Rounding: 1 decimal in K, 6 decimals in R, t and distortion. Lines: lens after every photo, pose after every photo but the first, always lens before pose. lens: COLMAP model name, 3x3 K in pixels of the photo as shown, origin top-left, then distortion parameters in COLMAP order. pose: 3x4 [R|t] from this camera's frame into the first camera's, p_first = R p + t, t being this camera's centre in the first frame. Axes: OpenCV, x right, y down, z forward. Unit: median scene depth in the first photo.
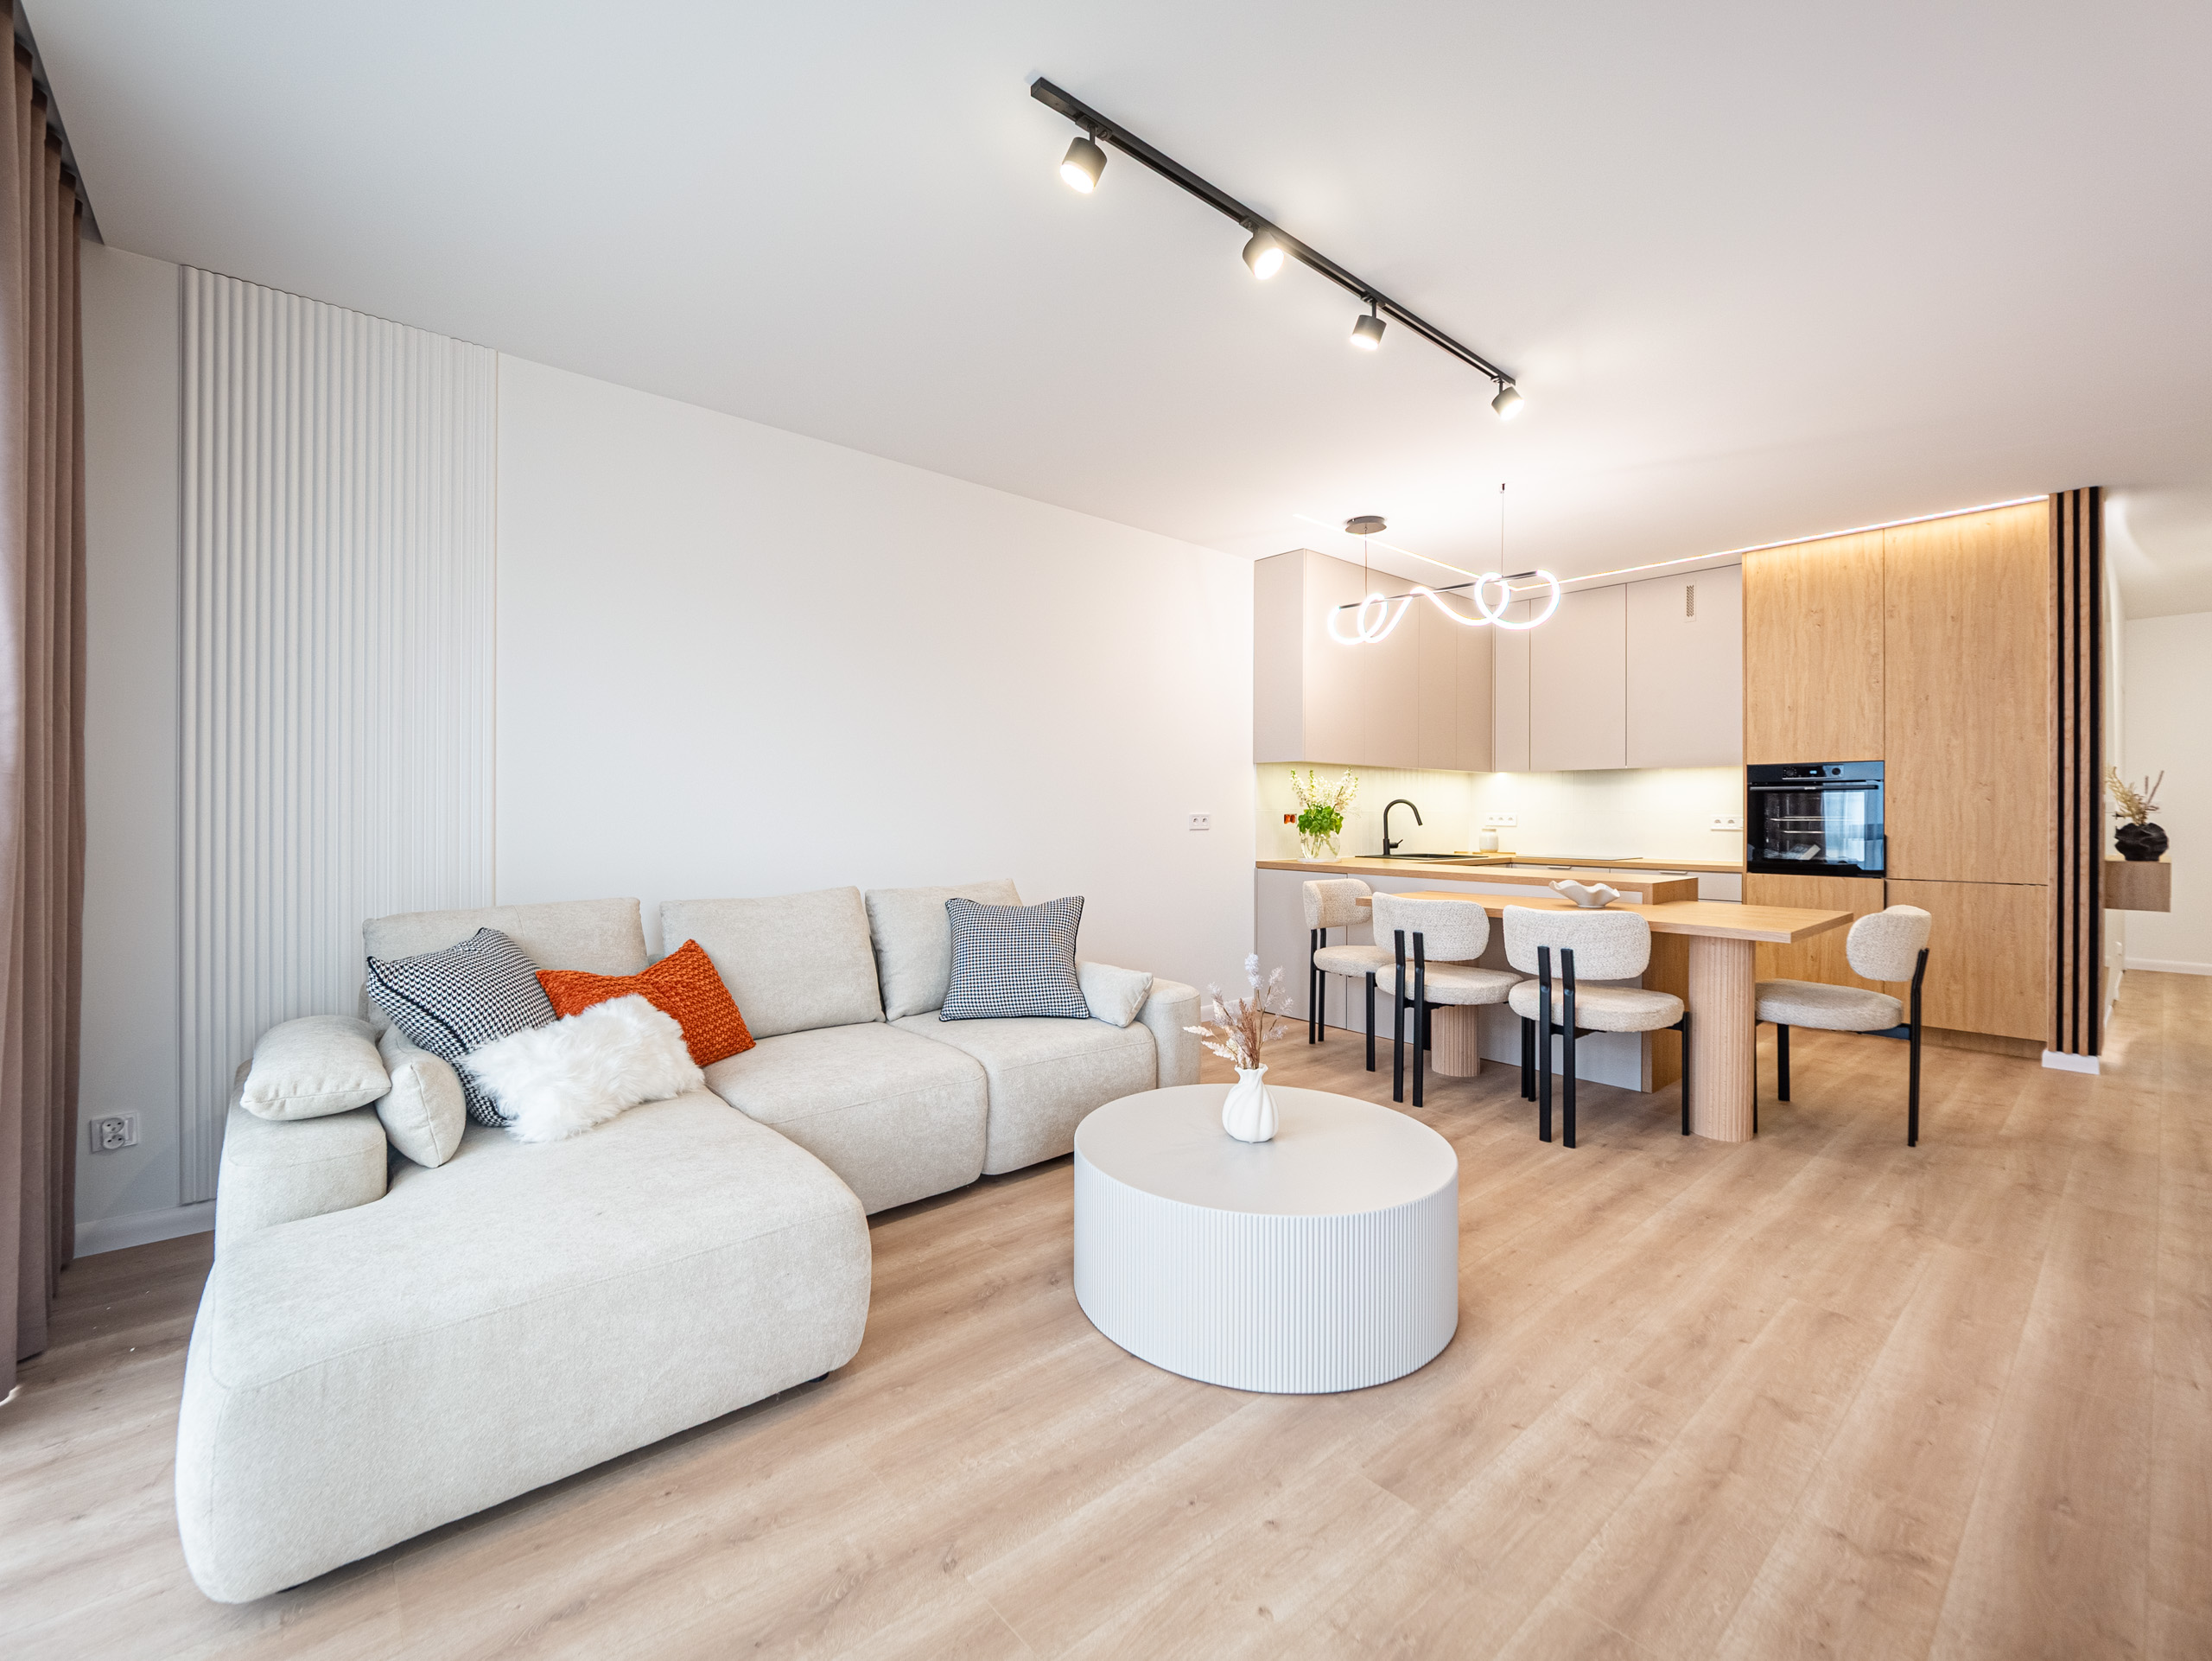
lens RADIAL K [[937.3, 0, 1100.1], [0, 937.3, 825.5], [0, 0, 1]] dist [-0.014445, -0.000185]
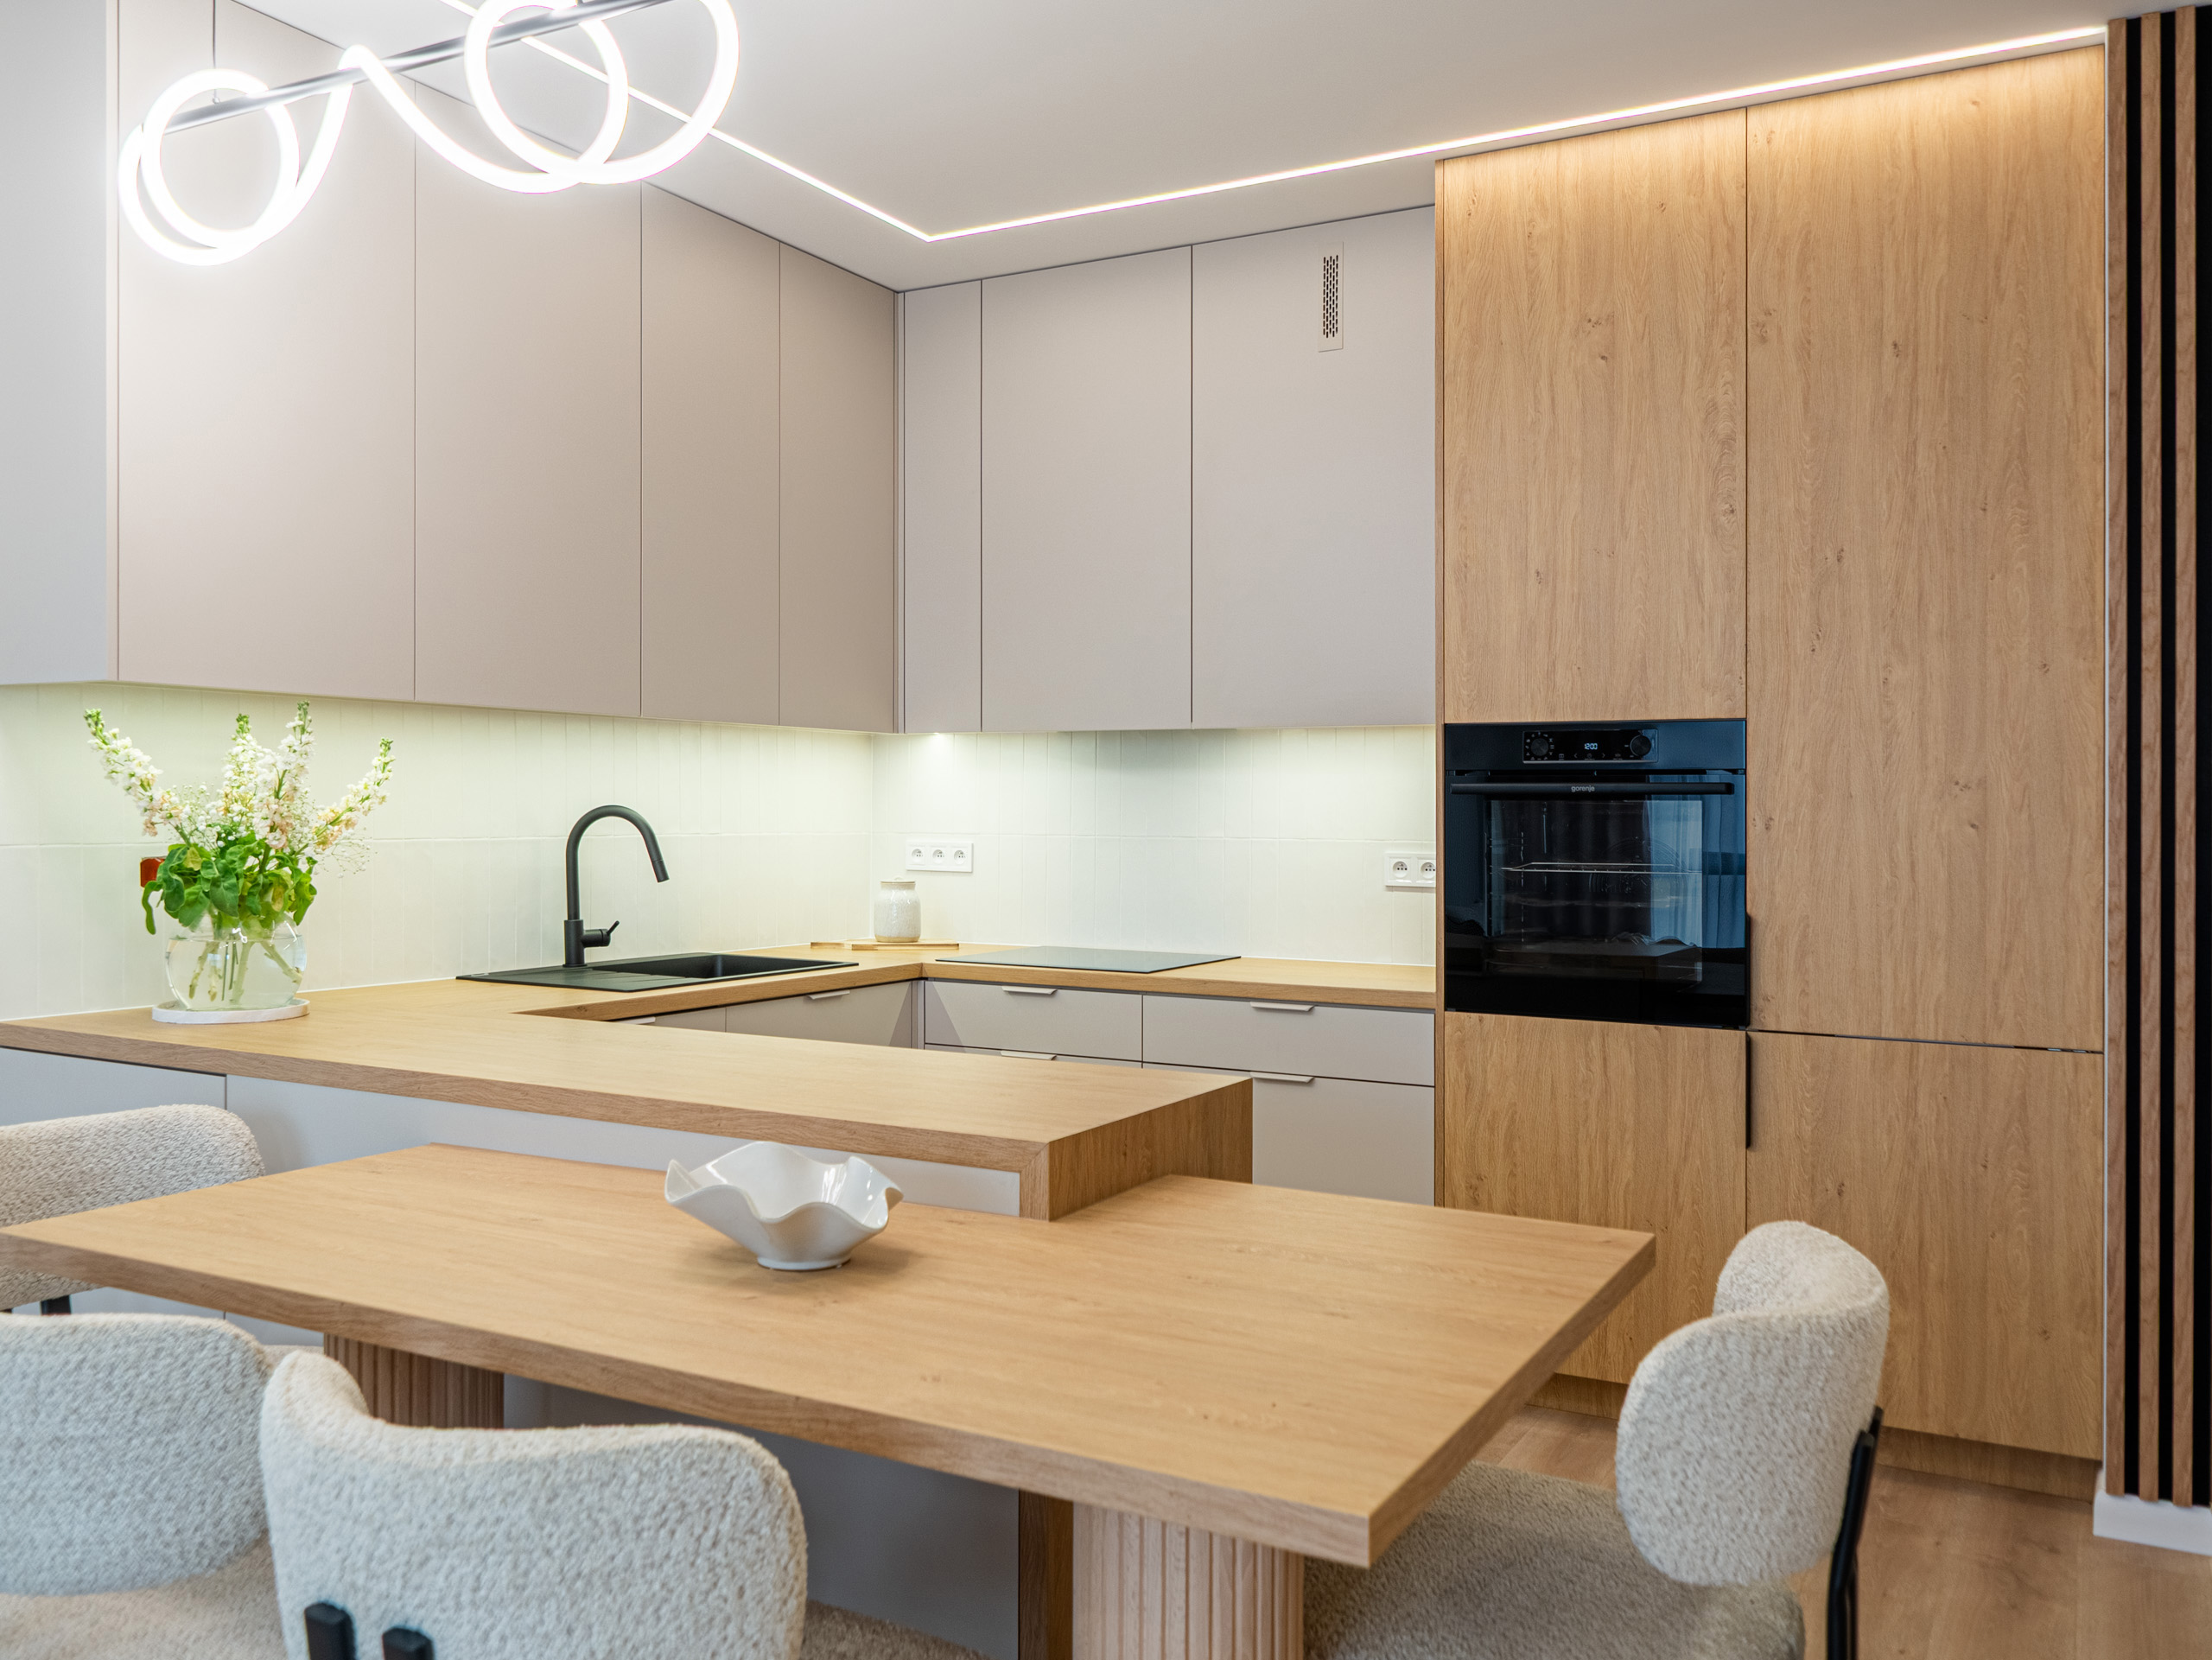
lens RADIAL K [[1757.4, 0, 1106.0], [0, 1757.4, 830.0], [0, 0, 1]] dist [0.007496, -0.028684]
pose [[0.940772, -0.003099, 0.339026, 0.359283], [0.002093, 0.999992, 0.003334, -0.027909], [-0.339033, -0.002427, 0.940771, 0.417003]]
